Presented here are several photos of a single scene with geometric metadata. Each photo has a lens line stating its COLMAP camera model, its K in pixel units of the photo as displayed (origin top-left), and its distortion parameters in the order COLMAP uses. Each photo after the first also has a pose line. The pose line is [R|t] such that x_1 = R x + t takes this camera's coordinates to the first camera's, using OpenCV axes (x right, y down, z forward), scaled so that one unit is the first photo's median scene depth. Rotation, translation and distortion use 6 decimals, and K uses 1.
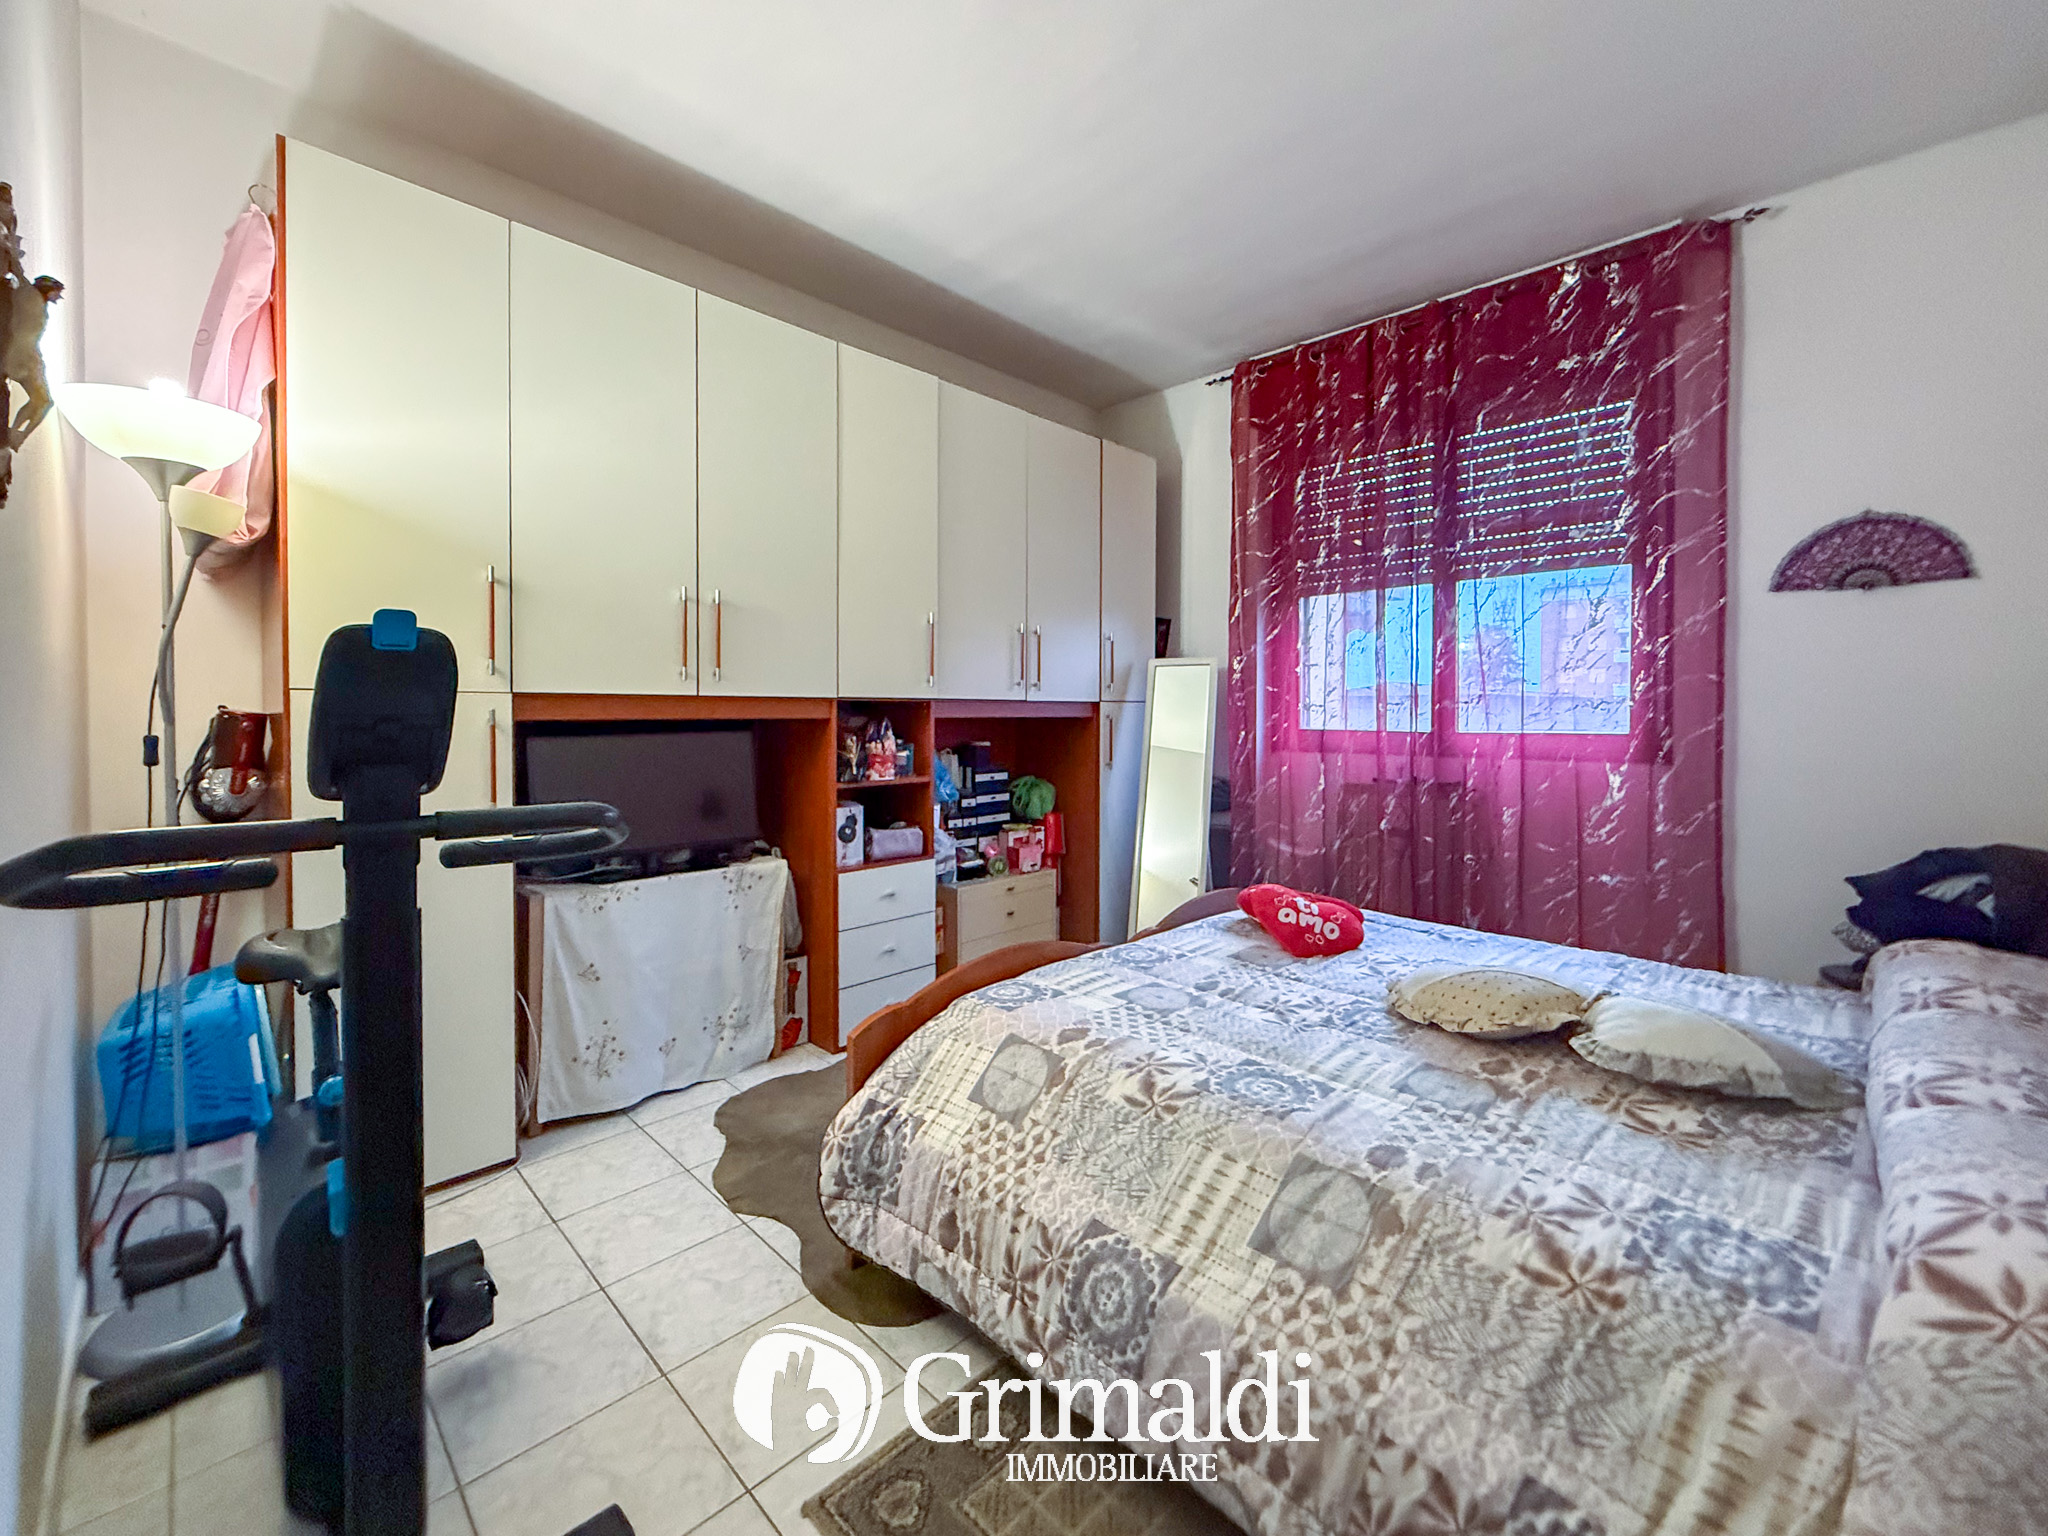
lens RADIAL K [[839.5, 0, 1016.3], [0, 839.5, 753.3], [0, 0, 1]] dist [-0.002304, 0.000088]
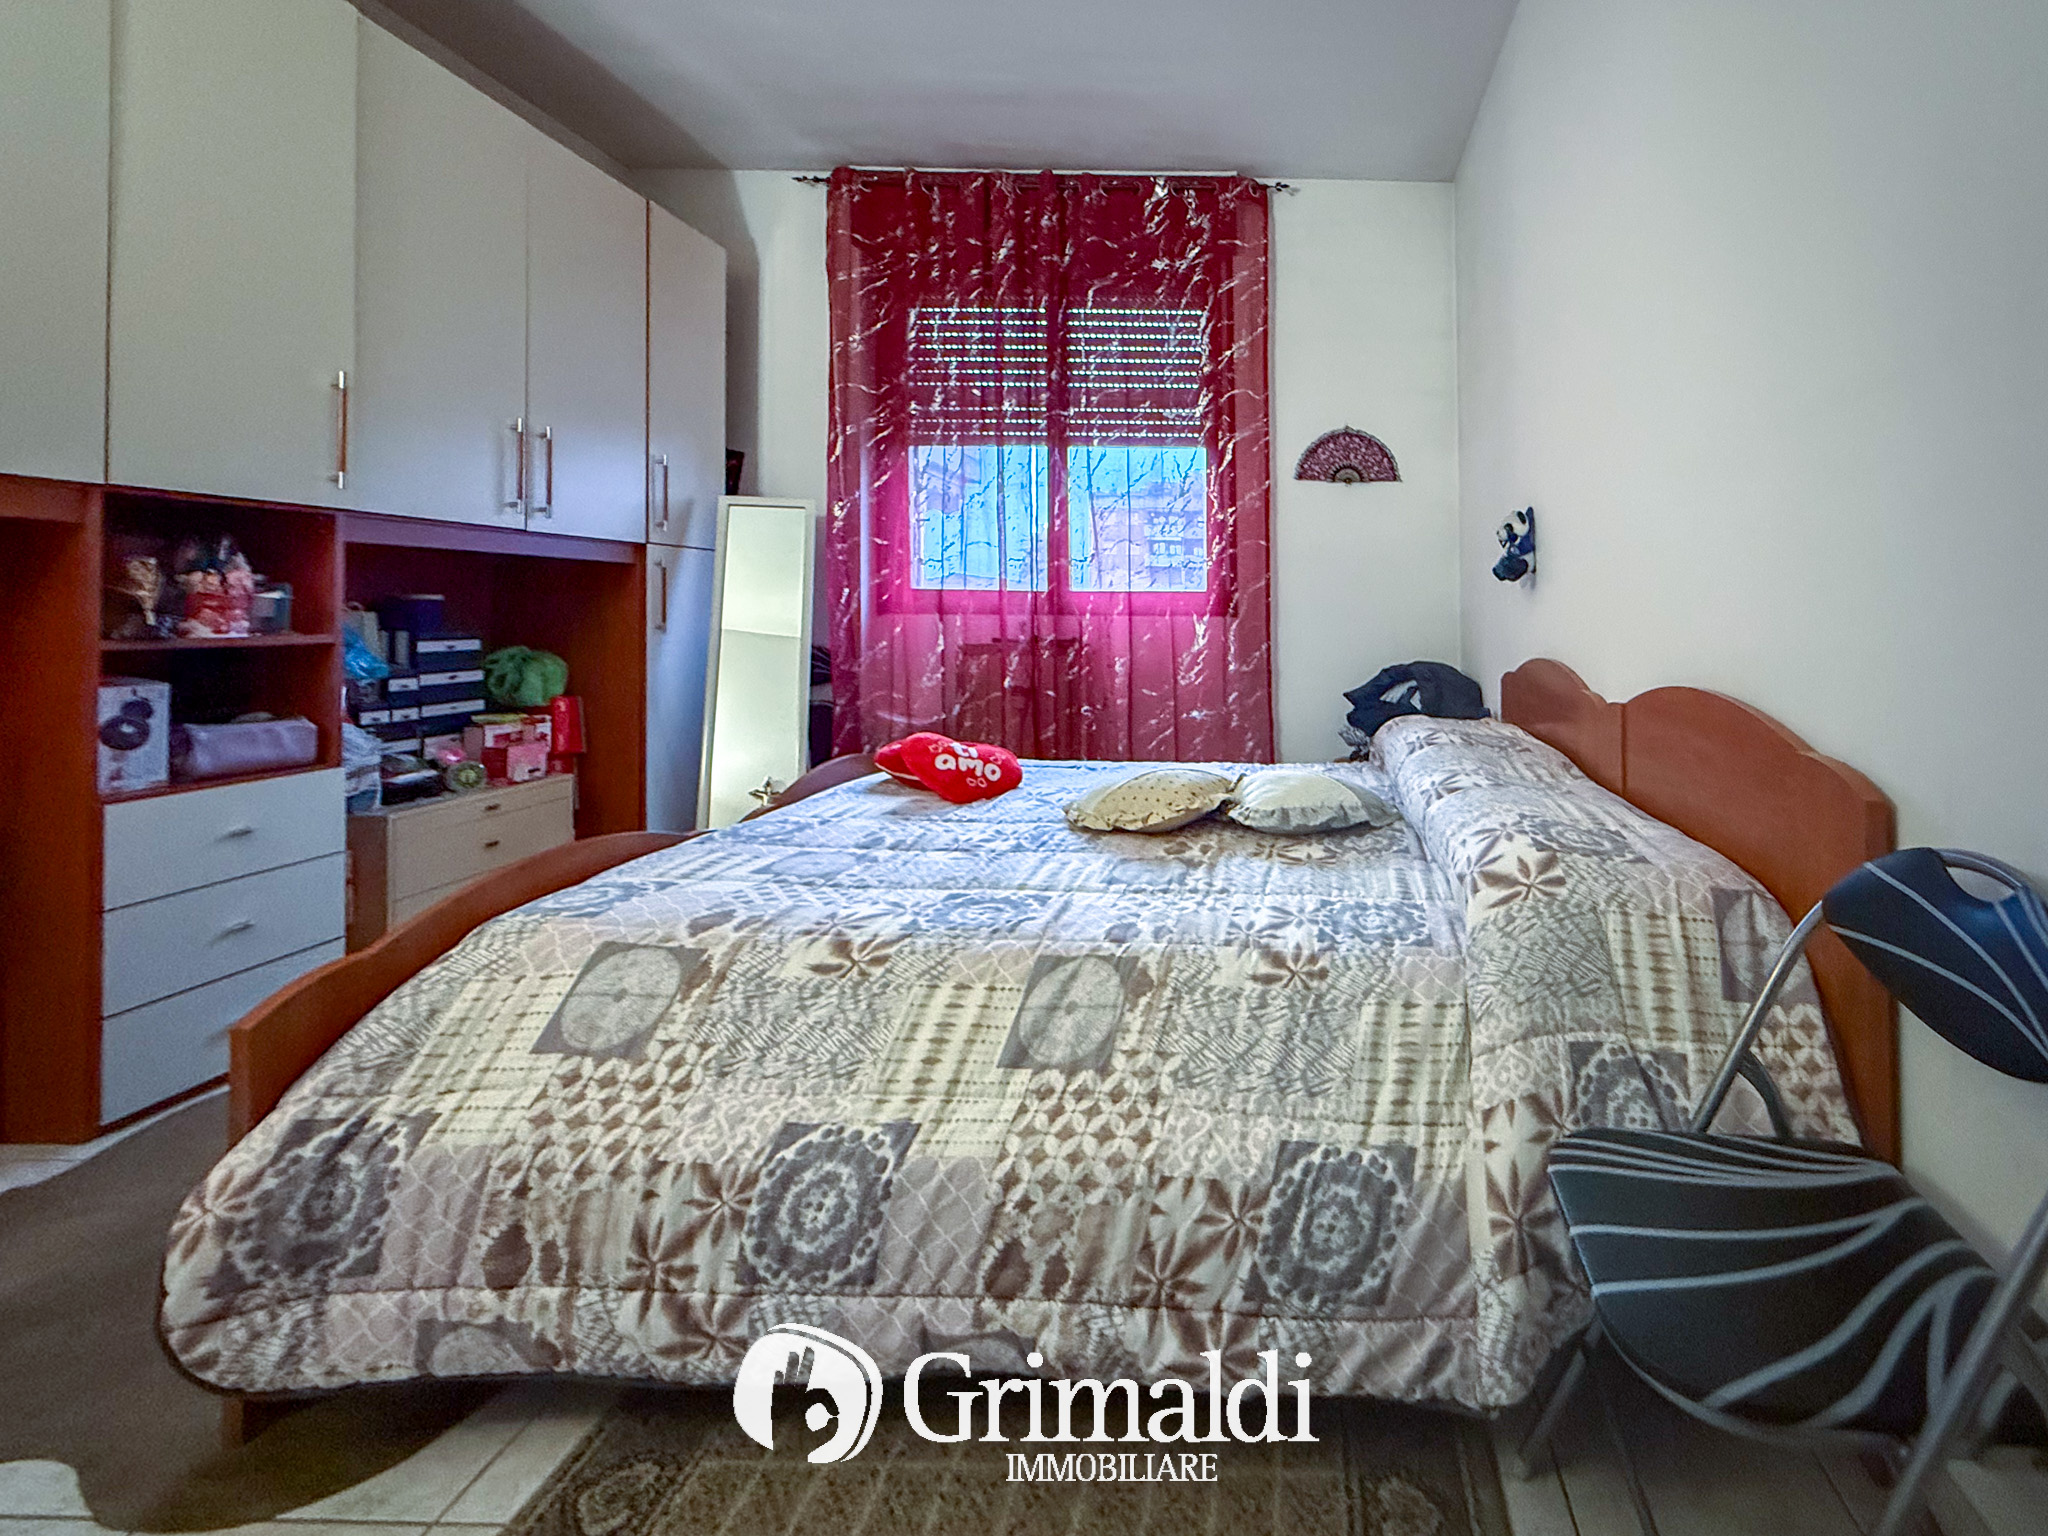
lens RADIAL K [[887.3, 0, 1295.4], [0, 887.3, 622.6], [0, 0, 1]] dist [-0.001714, 0.000604]
pose [[0.706433, -0.002559, 0.707775, -0.075326], [0.025463, 0.999438, -0.021801, 0.059843], [-0.707321, 0.033424, 0.706102, 0.035854]]
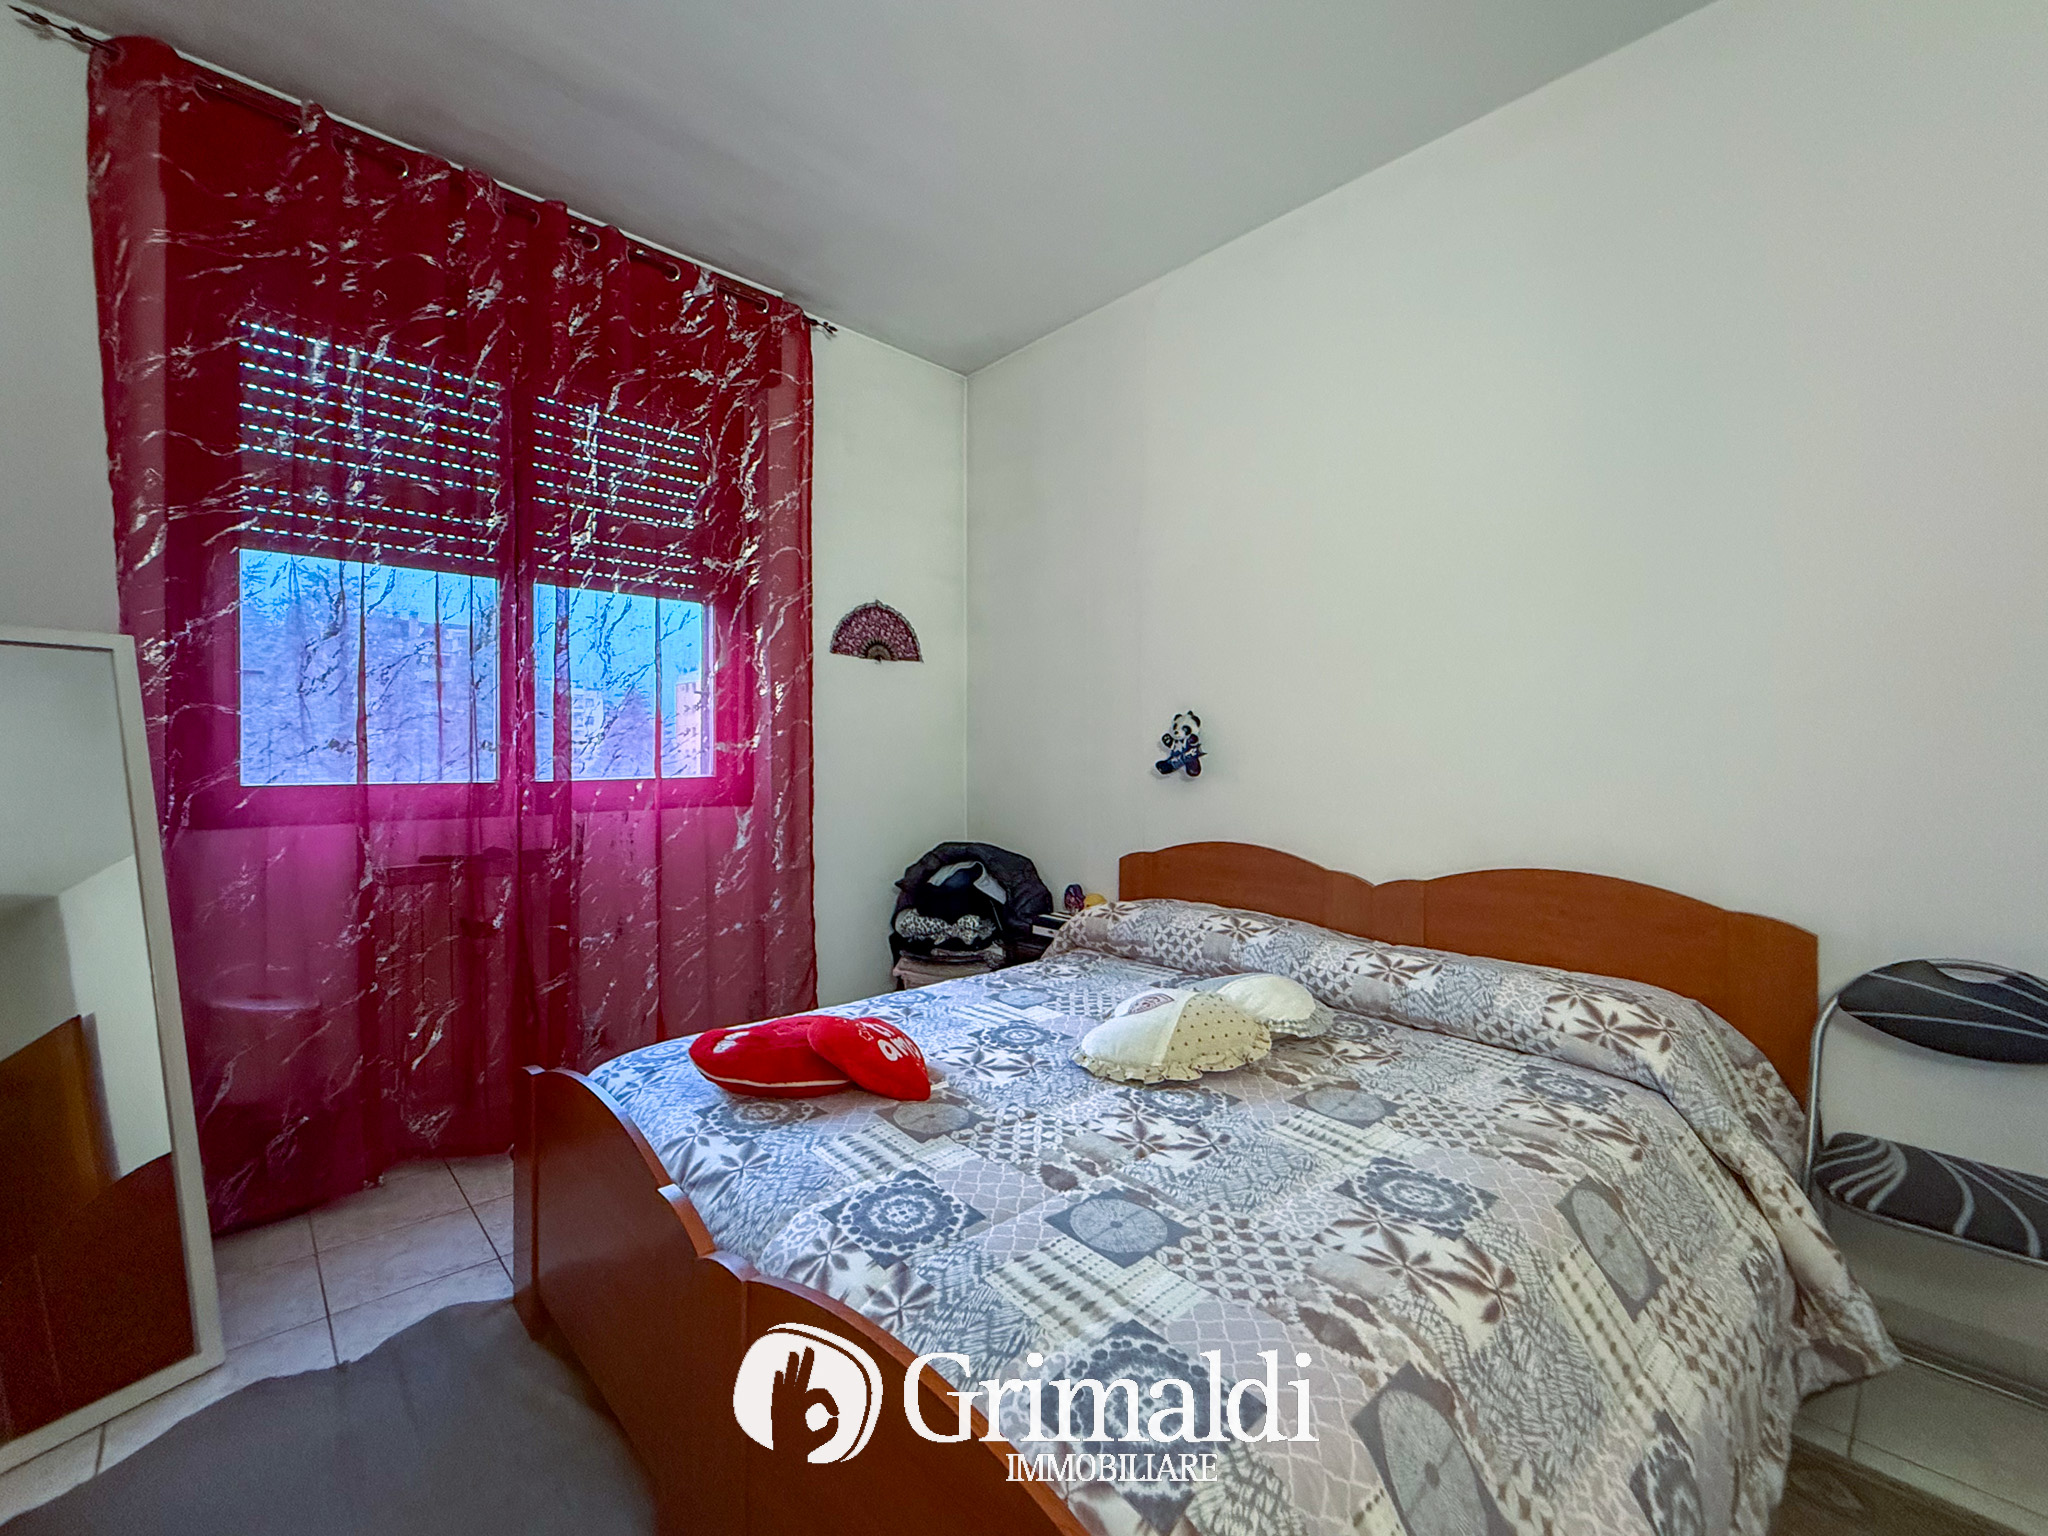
lens RADIAL K [[857.0, 0, 1025.1], [0, 857.0, 764.6], [0, 0, 1]] dist [-0.002732, 0.000063]
pose [[0.032356, -0.013063, 0.999391, -0.304645], [0.048675, 0.998749, 0.011479, -0.035929], [-0.998290, 0.048274, 0.032951, 0.702309]]
